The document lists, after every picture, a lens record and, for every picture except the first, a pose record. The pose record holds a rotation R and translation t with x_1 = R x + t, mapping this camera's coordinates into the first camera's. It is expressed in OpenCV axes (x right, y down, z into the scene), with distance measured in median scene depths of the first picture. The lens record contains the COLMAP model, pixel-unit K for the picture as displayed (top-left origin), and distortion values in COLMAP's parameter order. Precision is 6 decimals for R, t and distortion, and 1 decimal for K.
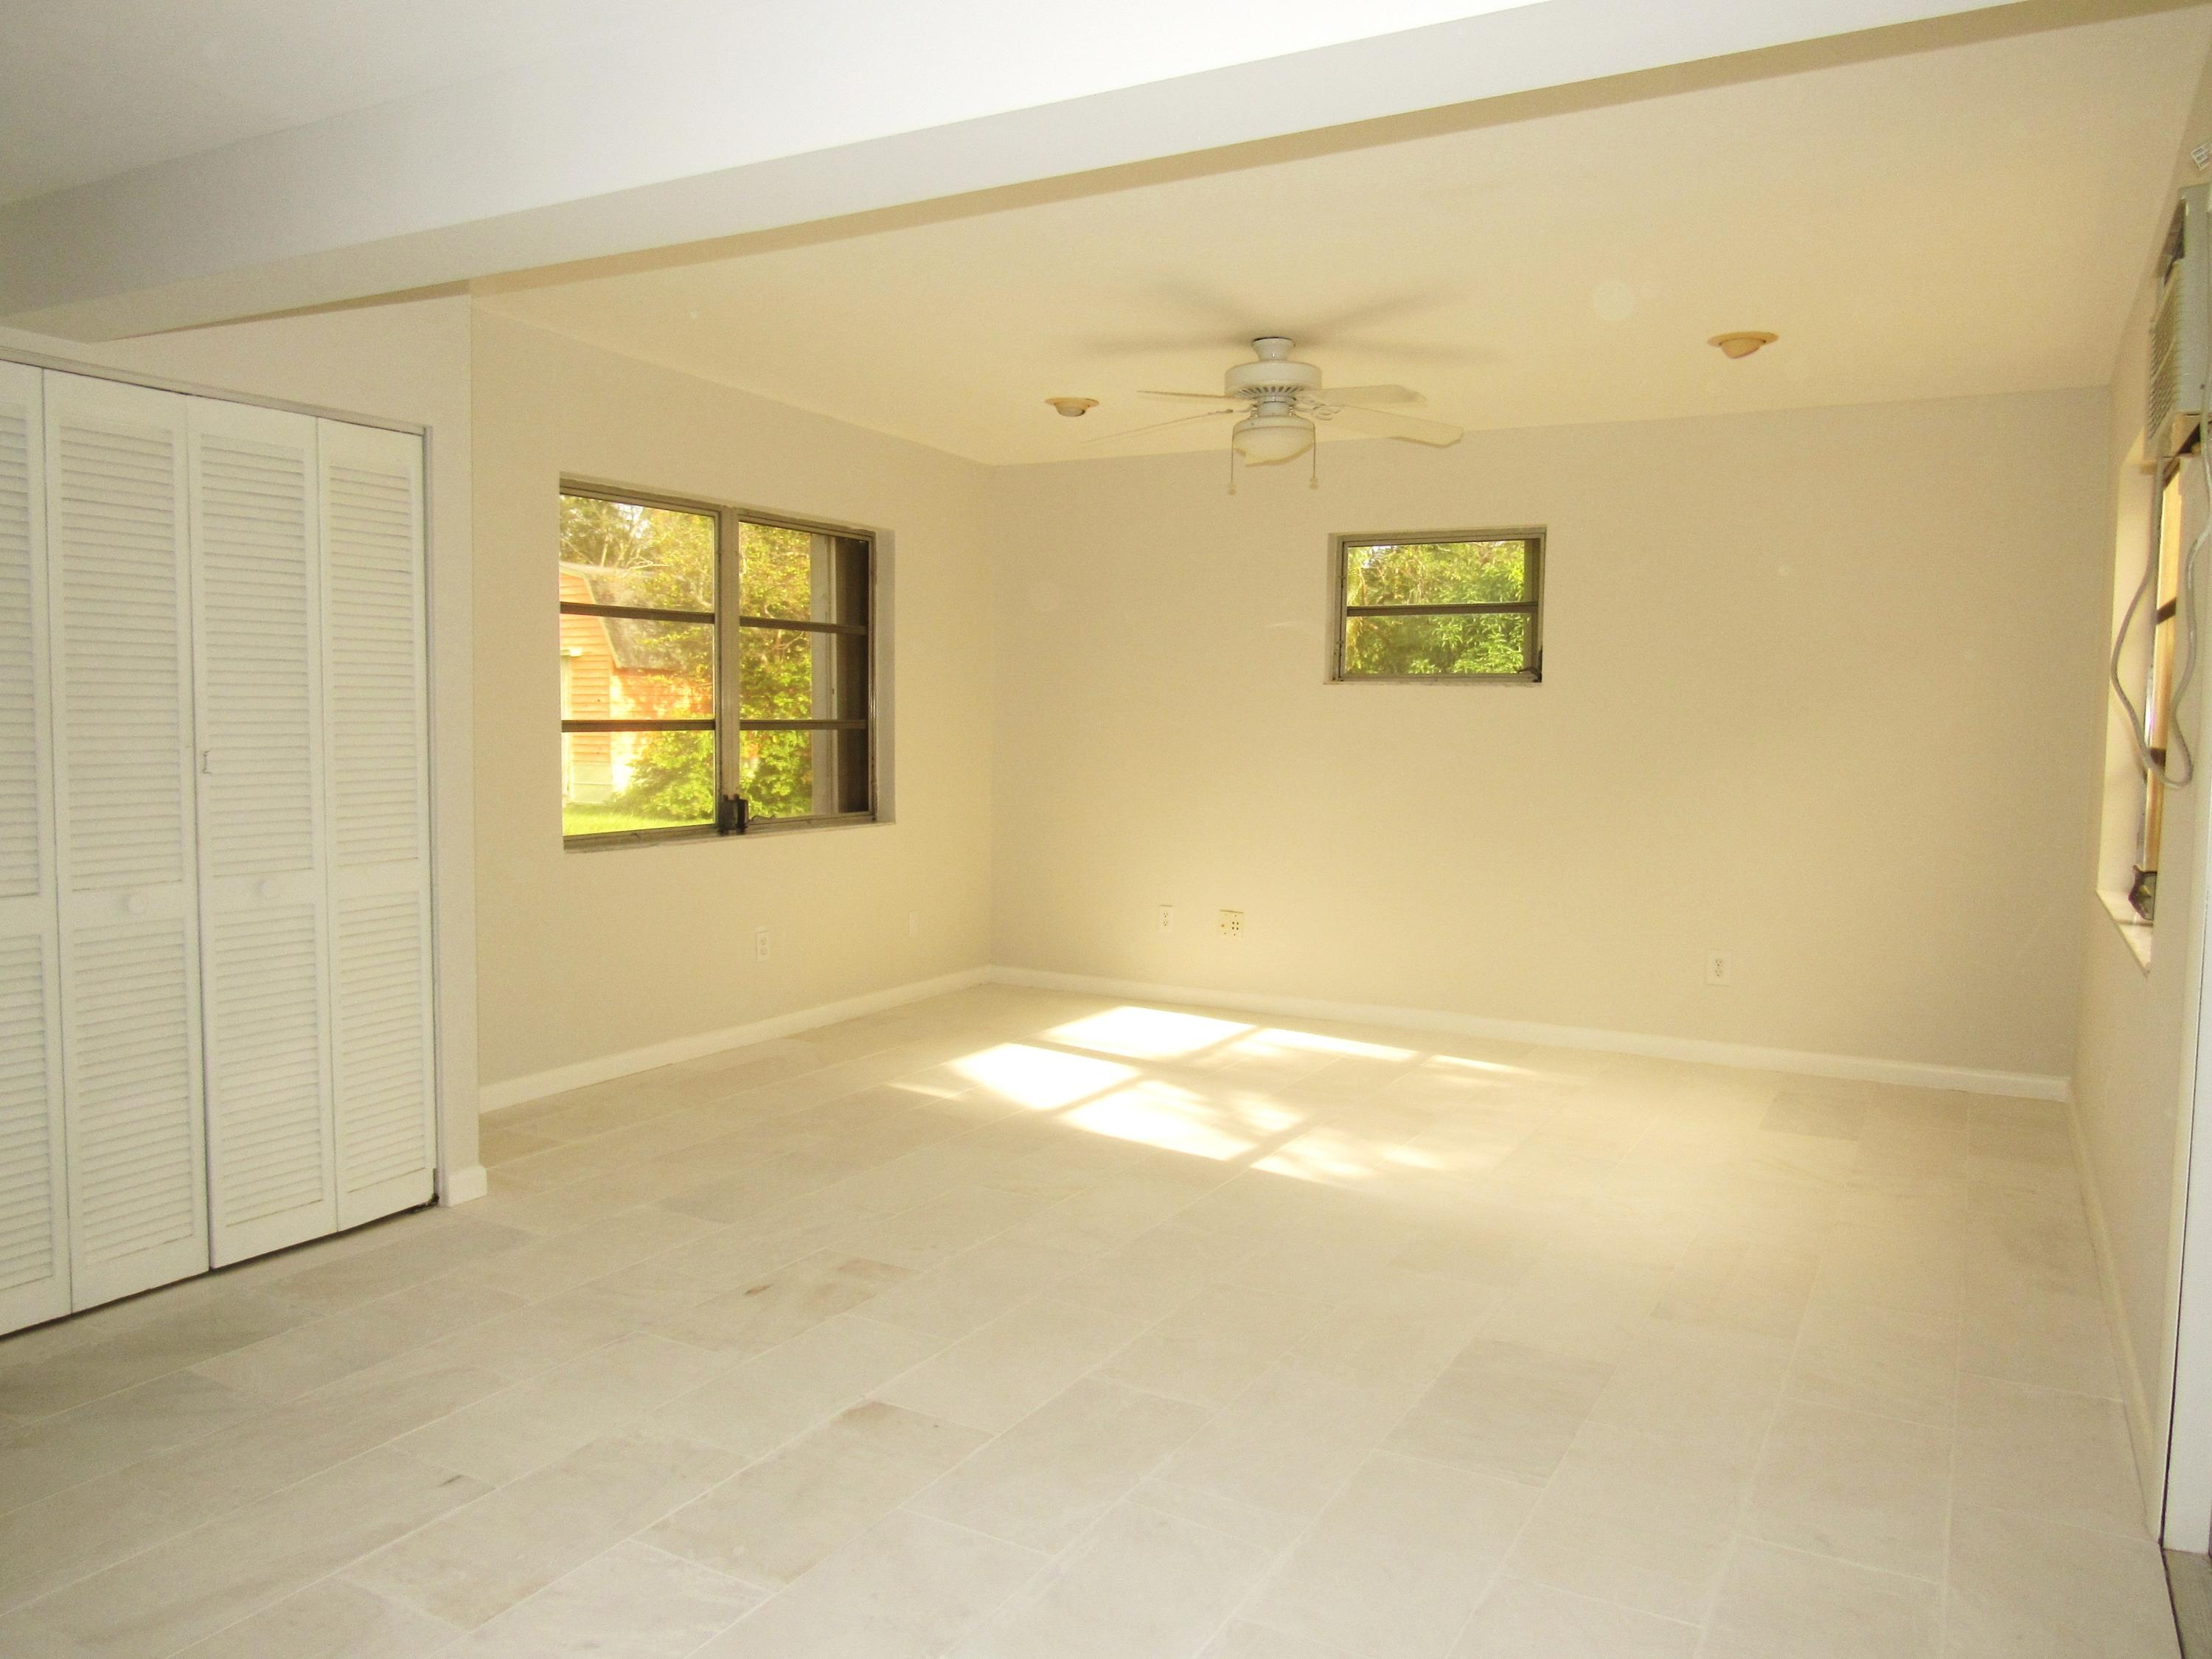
lens RADIAL K [[1577.0, 0, 1119.9], [0, 1577.0, 829.7], [0, 0, 1]] dist [-0.025255, 0.003130]
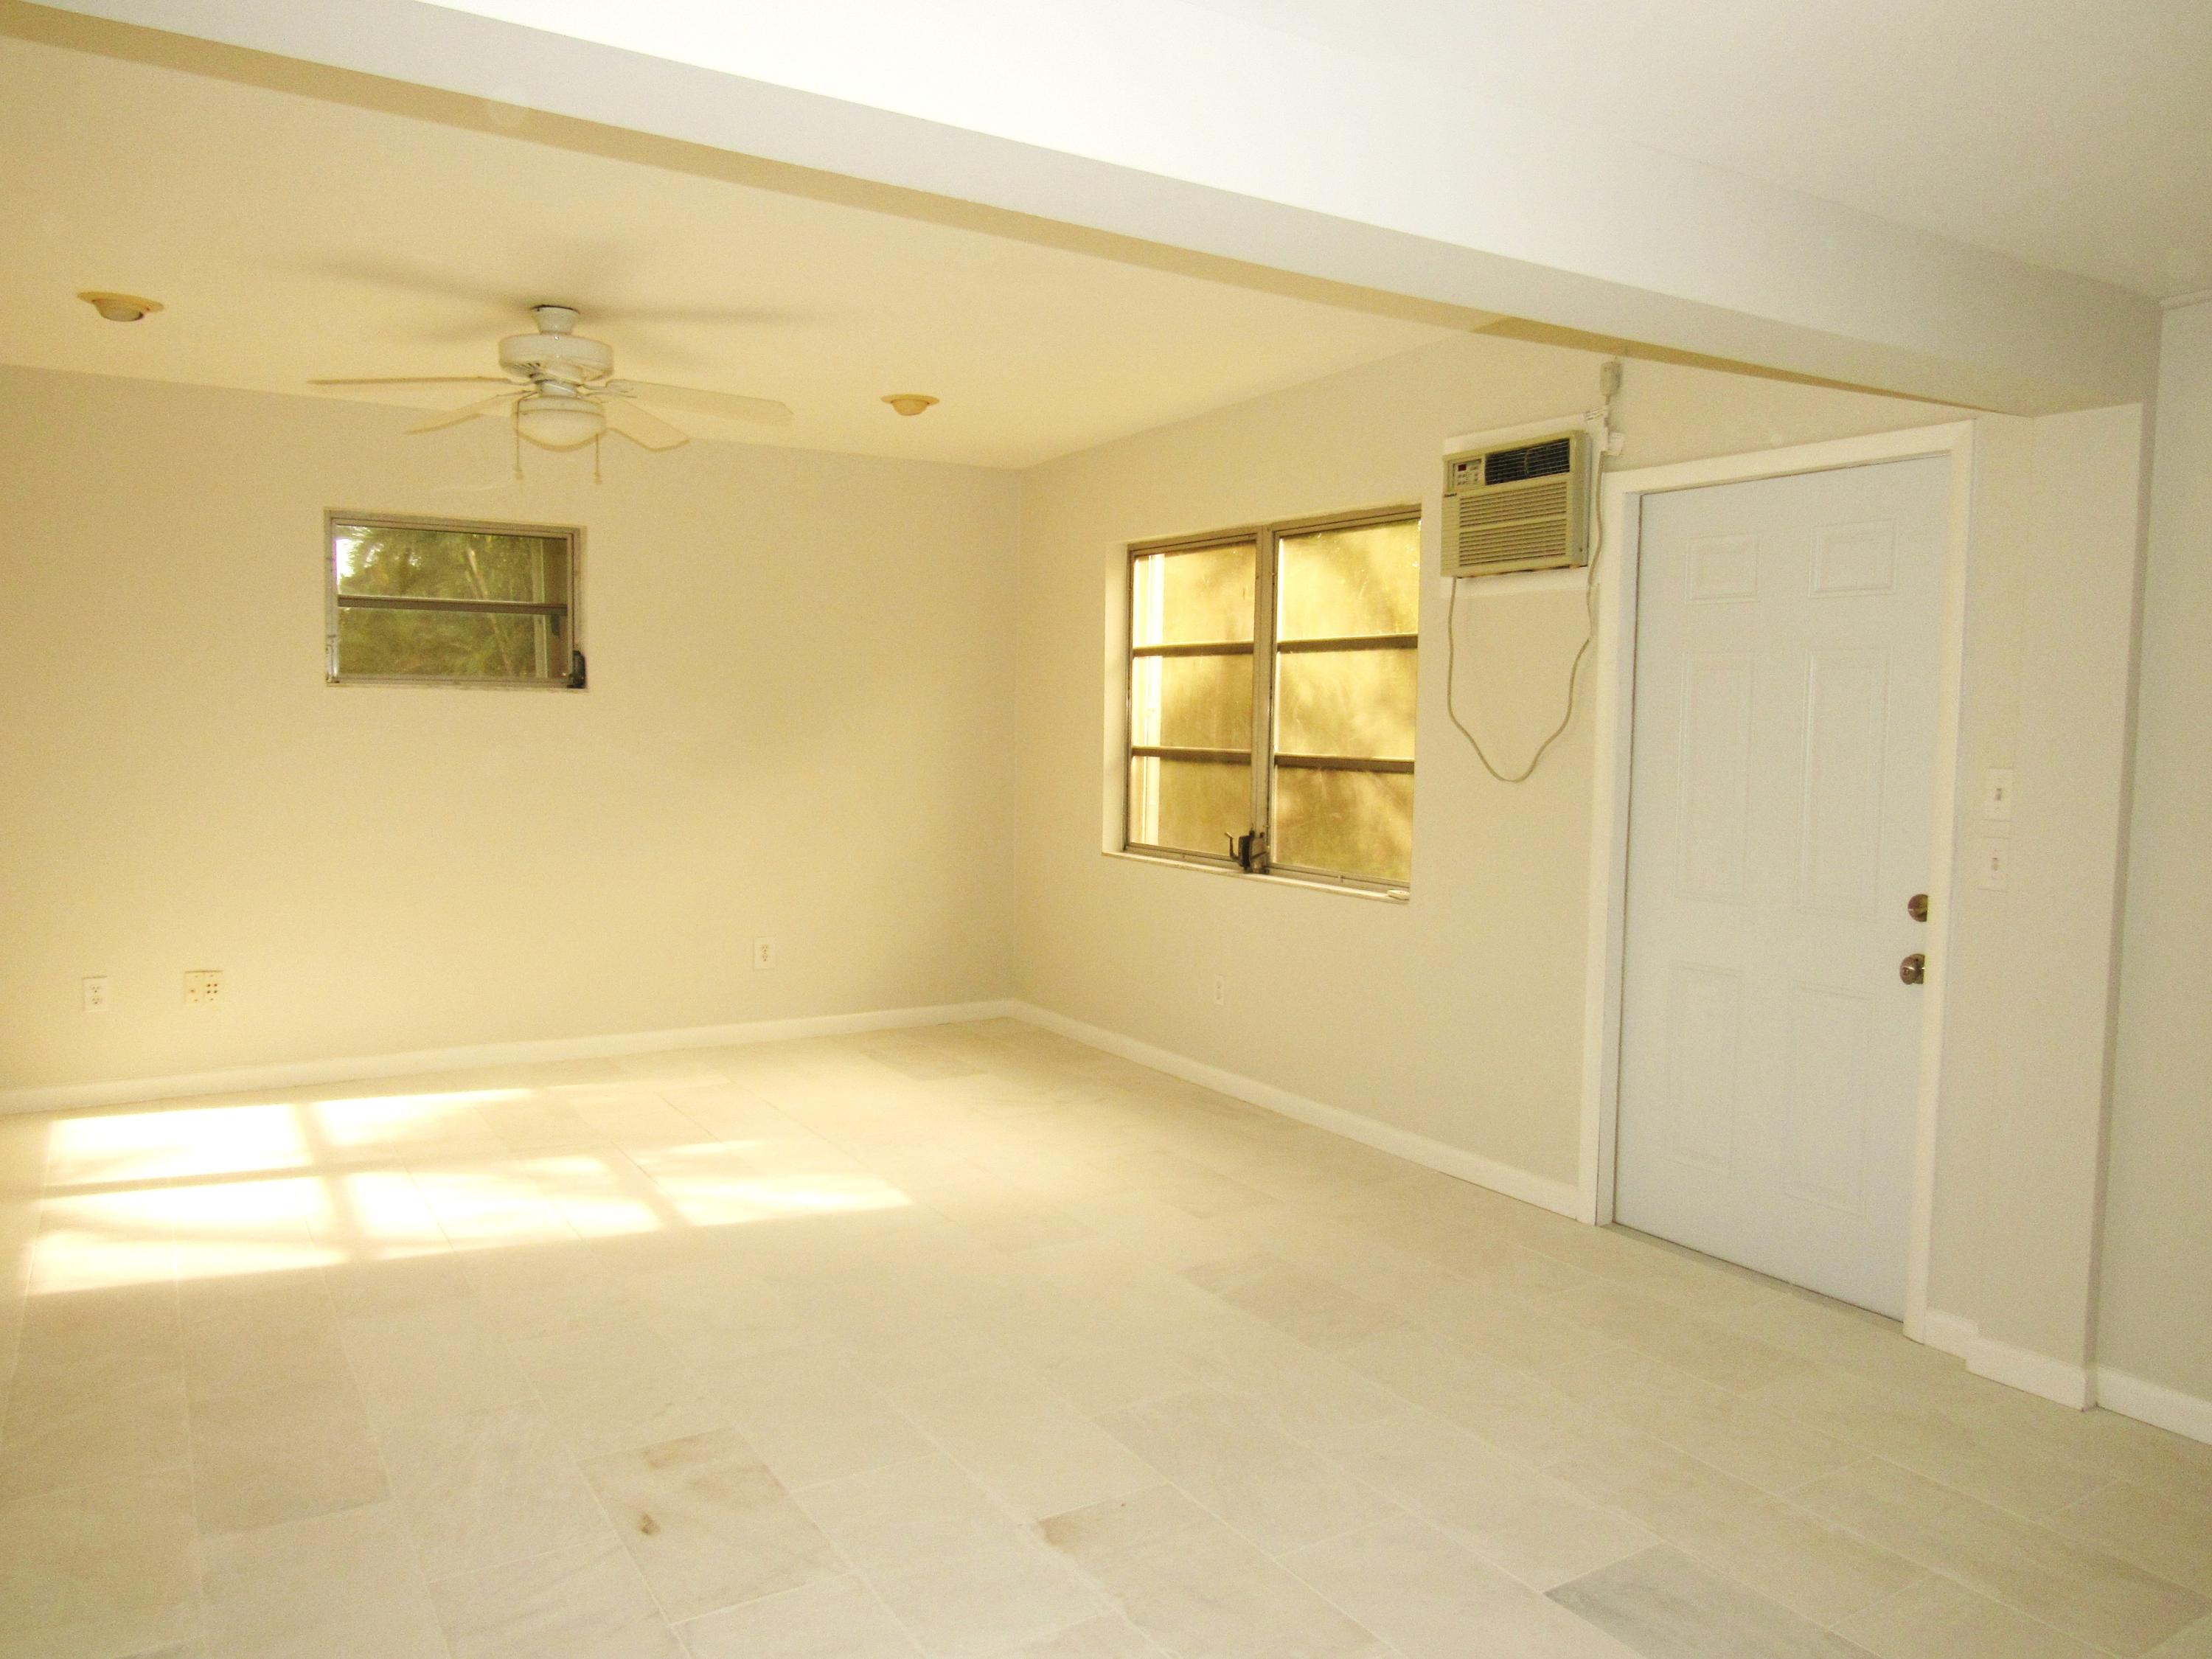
lens RADIAL K [[1577.0, 0, 1119.9], [0, 1577.0, 829.7], [0, 0, 1]] dist [-0.025255, 0.003130]
pose [[0.481187, -0.069499, 0.873859, -0.454283], [0.052370, 0.997351, 0.050483, -0.040180], [-0.875052, 0.021472, 0.483552, 0.256909]]
